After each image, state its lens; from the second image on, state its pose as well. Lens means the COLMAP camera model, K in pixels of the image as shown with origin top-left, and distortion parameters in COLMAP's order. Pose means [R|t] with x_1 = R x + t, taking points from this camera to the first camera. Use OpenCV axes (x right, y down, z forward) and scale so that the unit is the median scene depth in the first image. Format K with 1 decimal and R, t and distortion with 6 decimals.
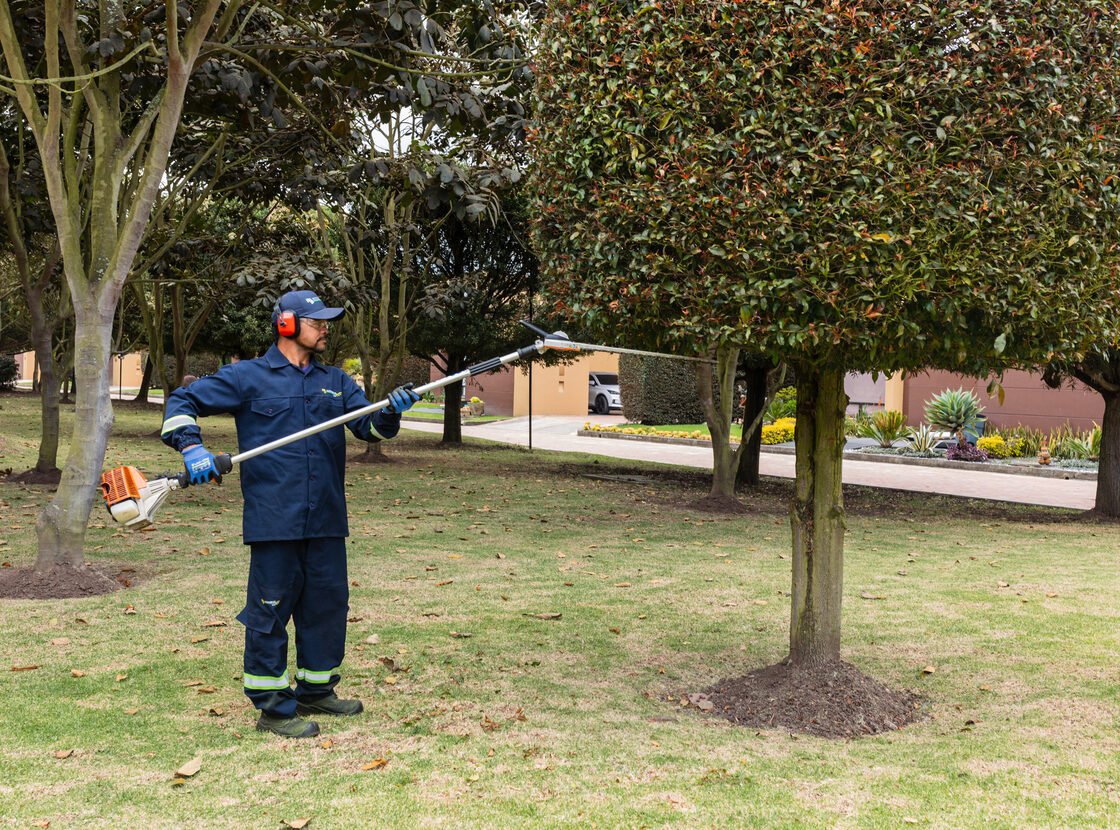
lens RADIAL K [[1224.8, 0, 619.5], [0, 1224.8, 417.5], [0, 0, 1]] dist [0.003986, 0.007115]
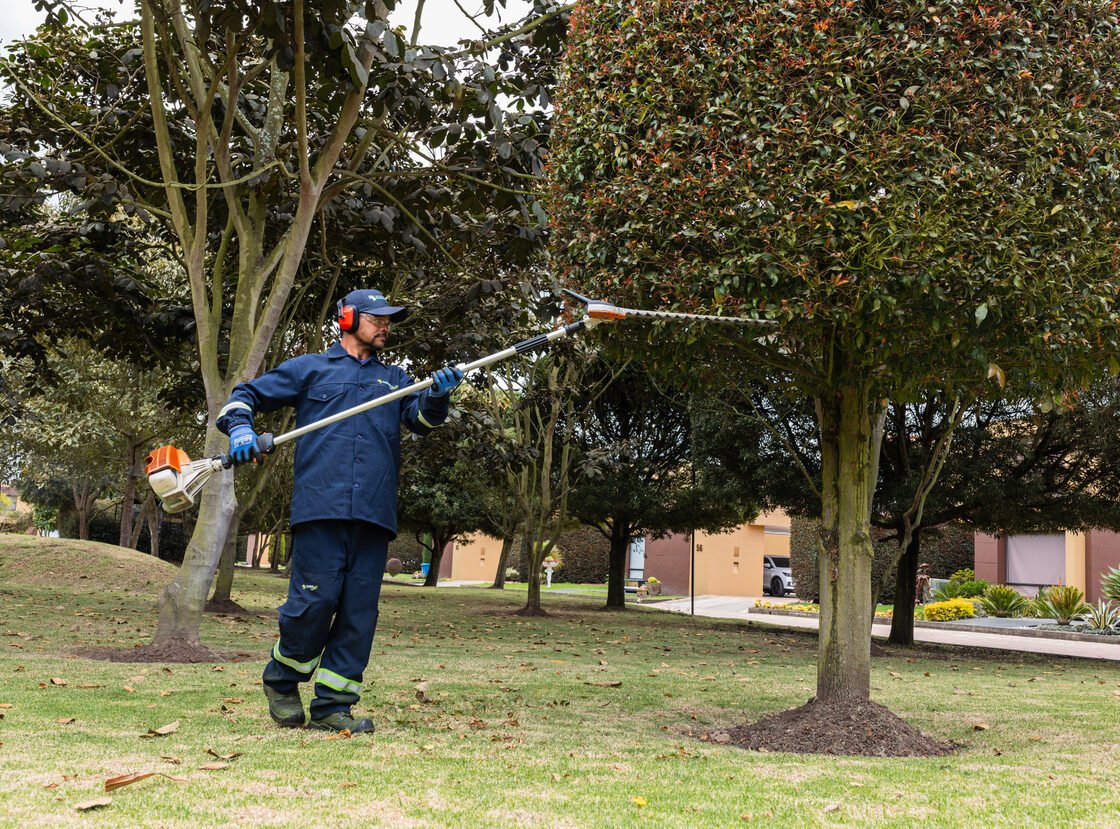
lens RADIAL K [[1182.1, 0, 606.2], [0, 1182.1, 414.3], [0, 0, 1]] dist [0.010214, -0.004351]
pose [[0.985632, -0.008062, -0.168716, 0.177469], [-0.020125, 0.986140, -0.164689, 0.178614], [0.167705, 0.165718, 0.971809, 0.057603]]
